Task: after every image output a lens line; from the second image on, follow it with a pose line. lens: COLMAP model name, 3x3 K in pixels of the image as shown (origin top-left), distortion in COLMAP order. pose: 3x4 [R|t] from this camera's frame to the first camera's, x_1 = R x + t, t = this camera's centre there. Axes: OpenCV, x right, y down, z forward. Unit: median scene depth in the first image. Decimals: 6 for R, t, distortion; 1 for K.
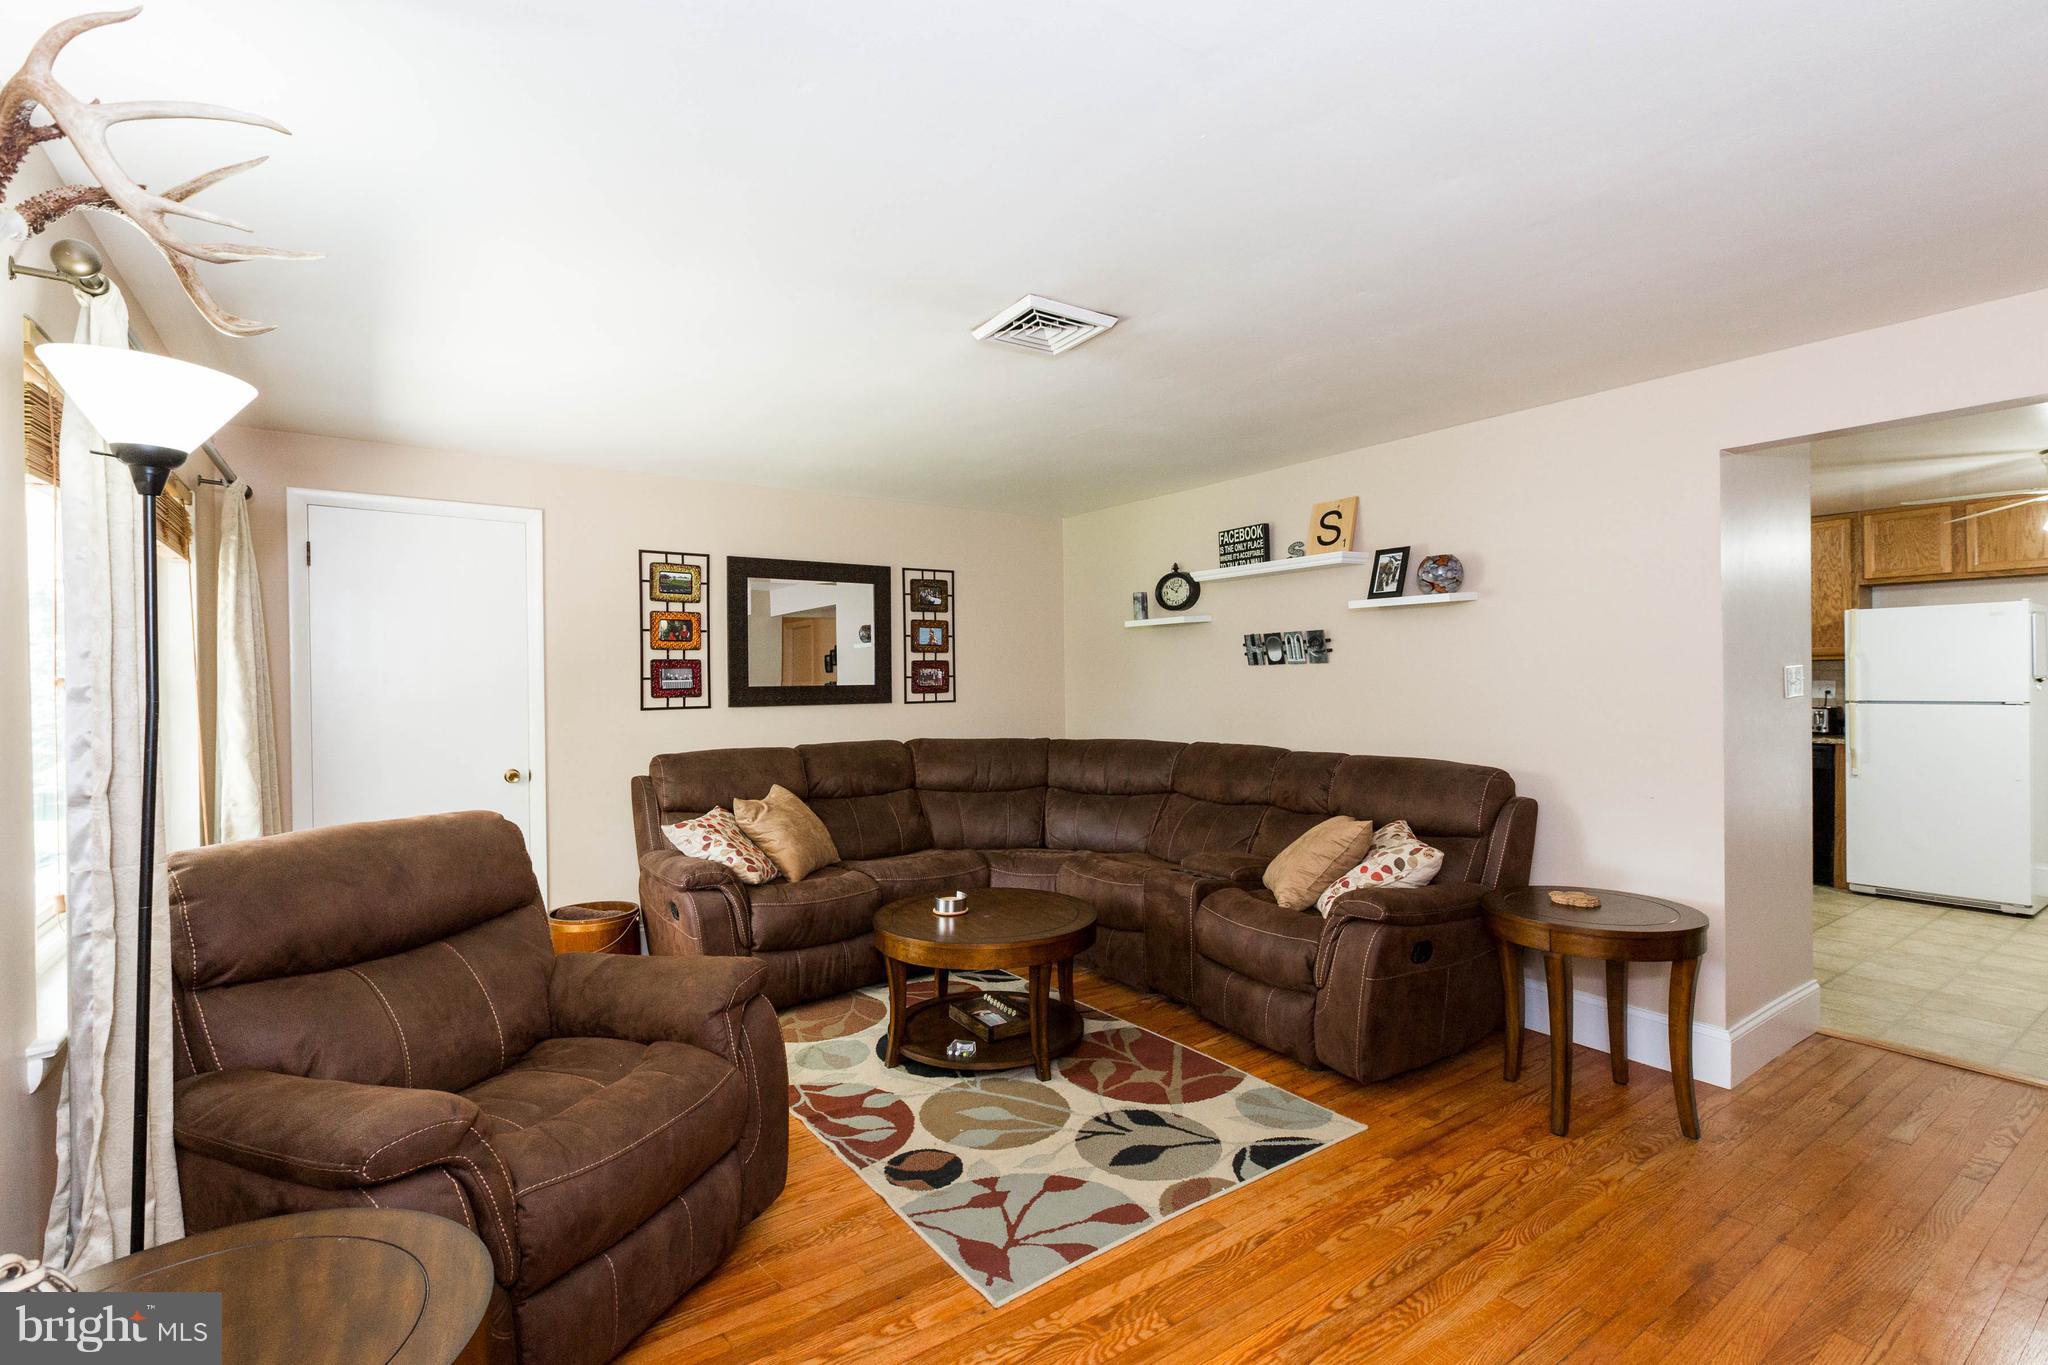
lens RADIAL K [[899.1, 0, 1015.5], [0, 899.1, 680.4], [0, 0, 1]] dist [-0.004280, -0.000081]
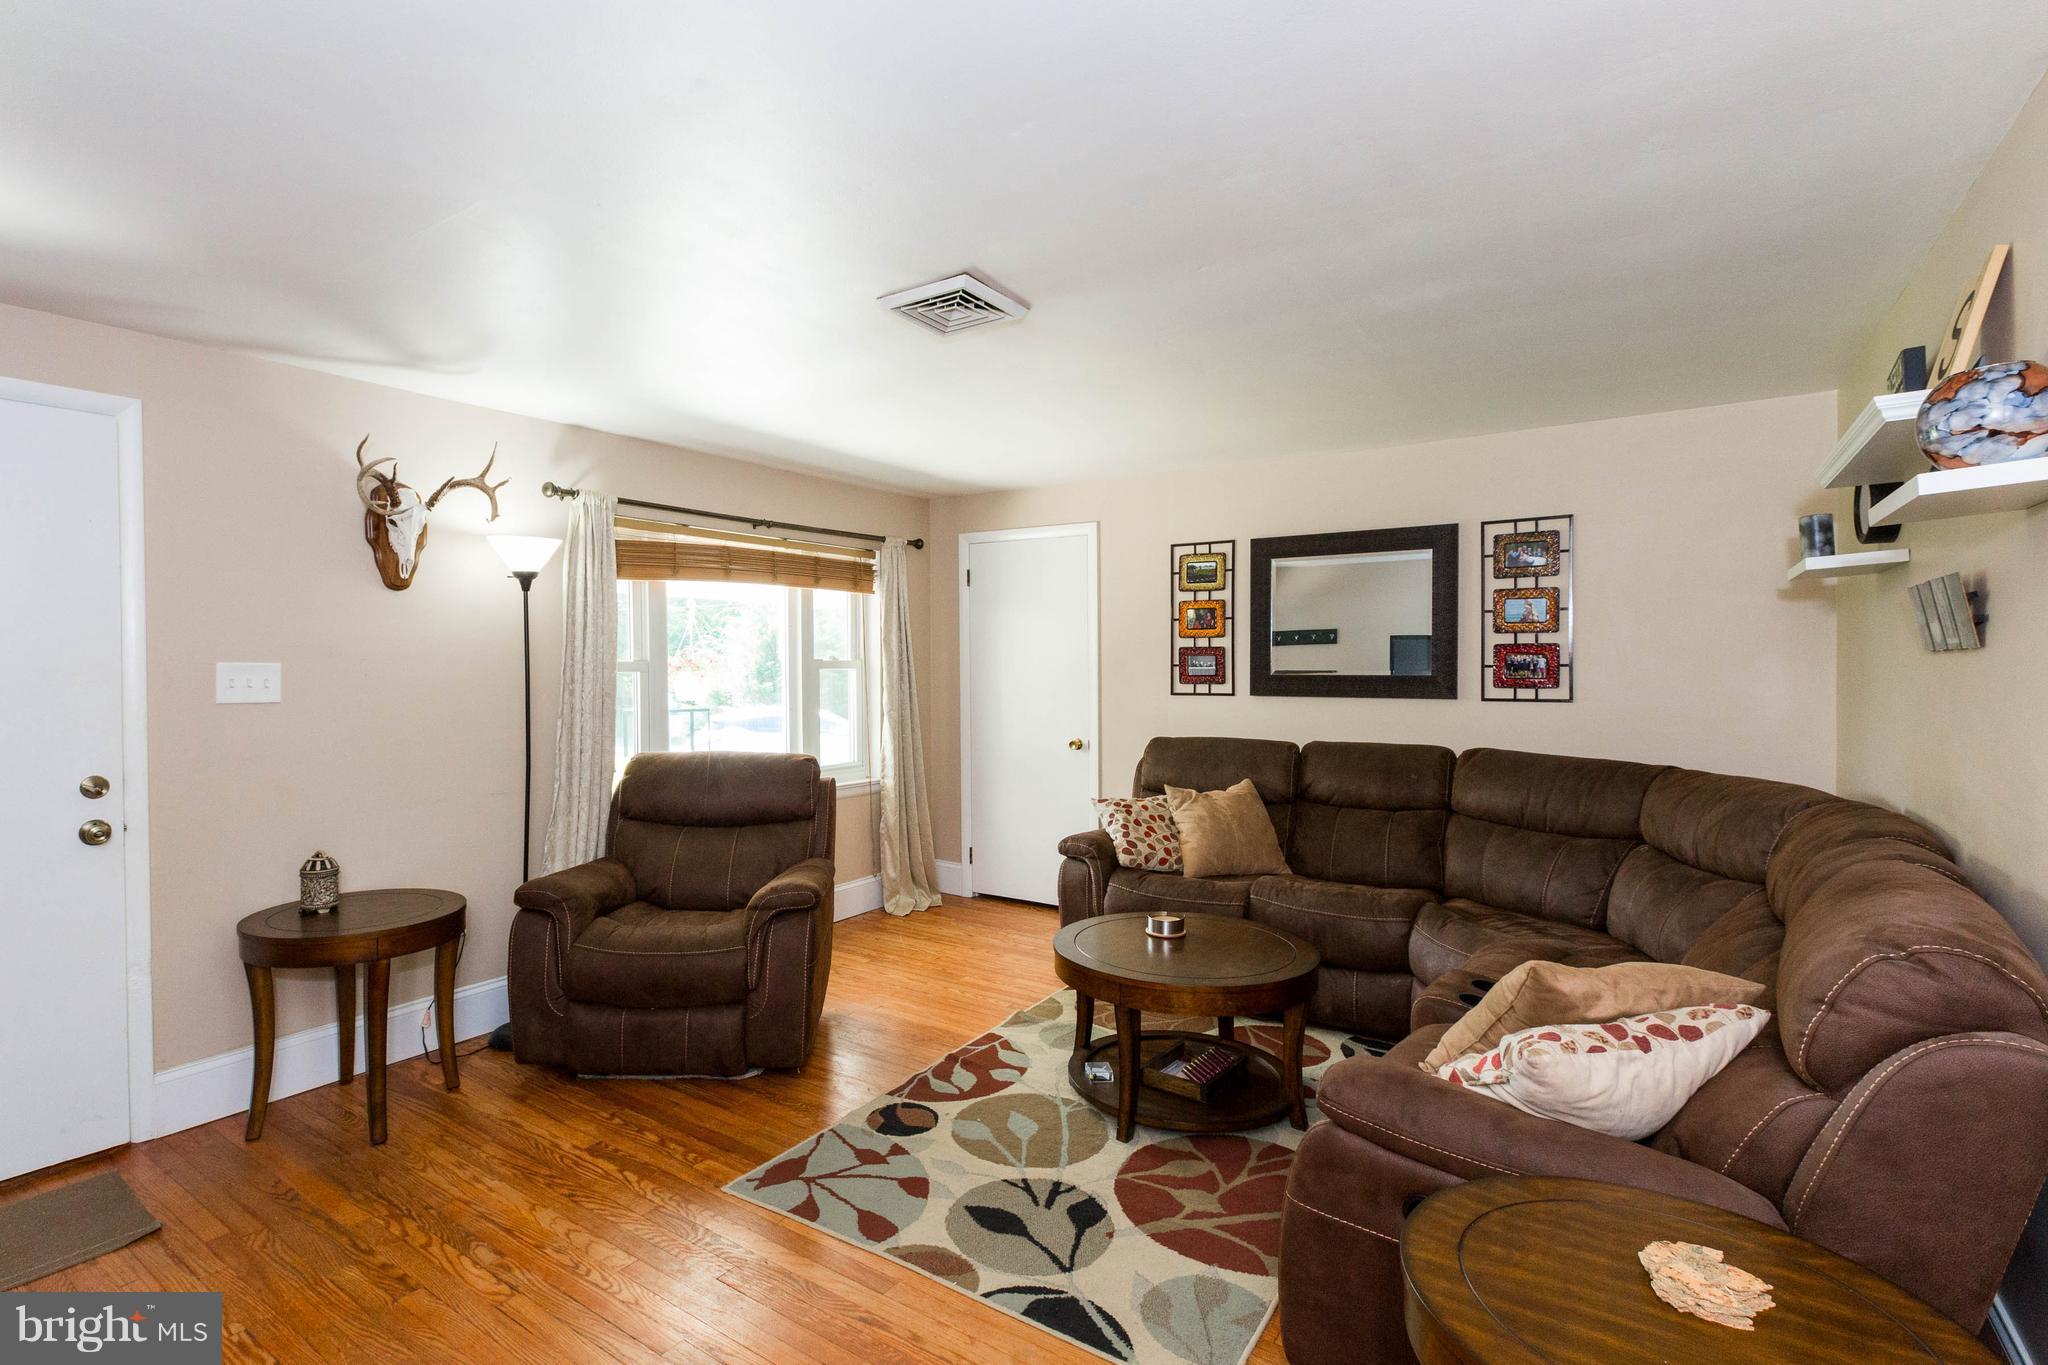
lens RADIAL K [[986.9, 0, 1017.2], [0, 986.9, 676.8], [0, 0, 1]] dist [-0.012540, 0.000326]
pose [[0.371363, 0.023094, -0.928200, 0.598235], [-0.003422, 0.999718, 0.023504, -0.015032], [0.928481, -0.005552, 0.371337, 0.387646]]
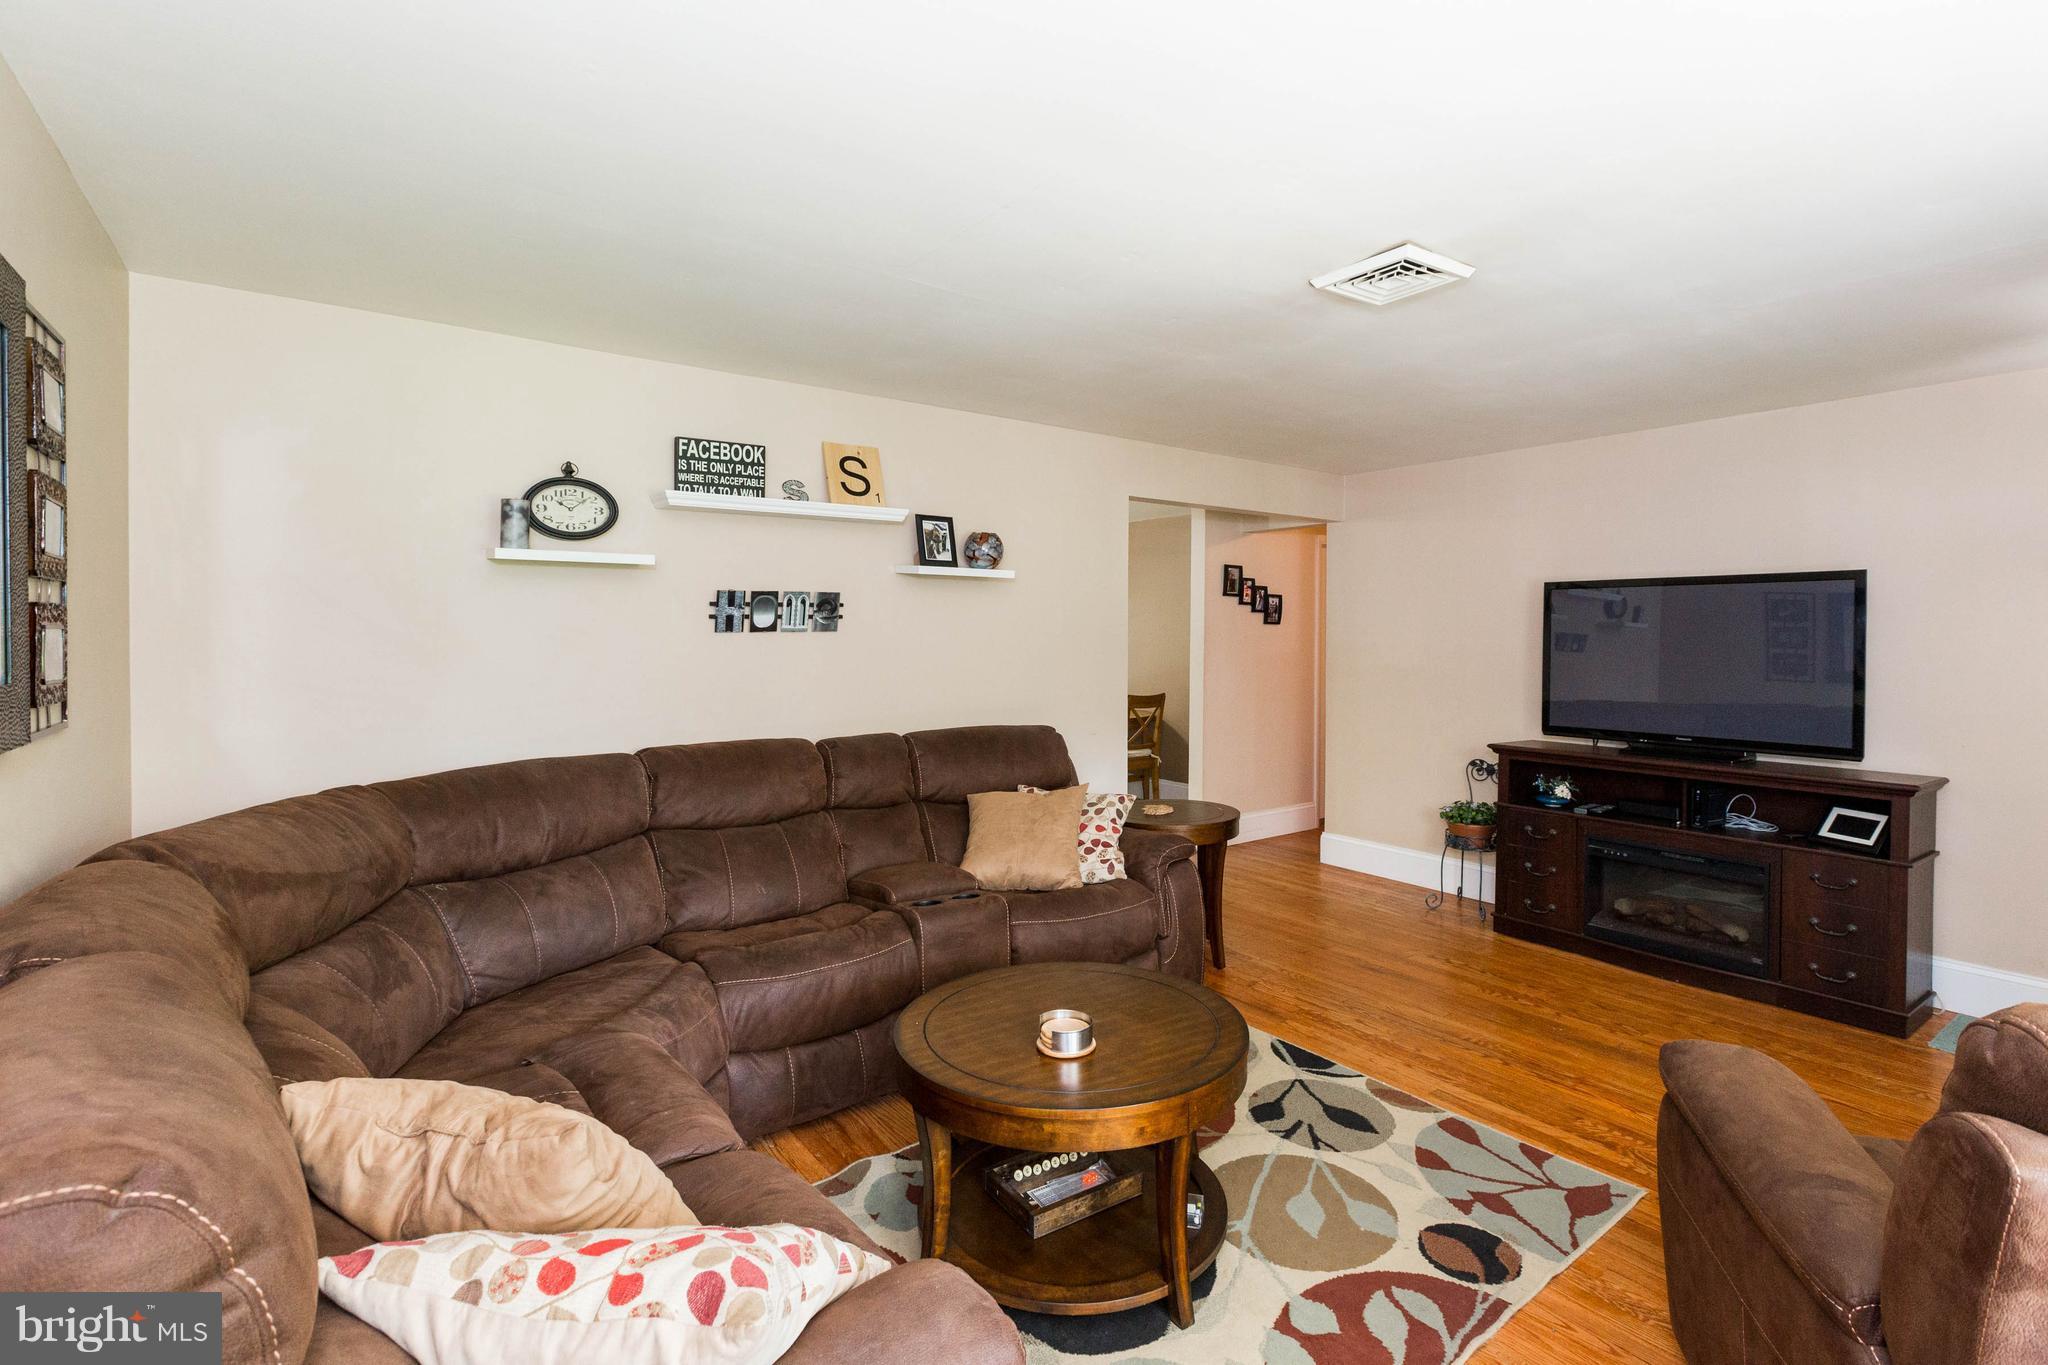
lens RADIAL K [[926.3, 0, 1077.2], [0, 926.3, 639.3], [0, 0, 1]] dist [-0.004985, -0.000113]
pose [[-0.026999, 0.006030, 0.999617, -0.527590], [0.006413, 0.999962, -0.005859, -0.005146], [-0.999615, 0.006252, -0.027037, 0.777399]]
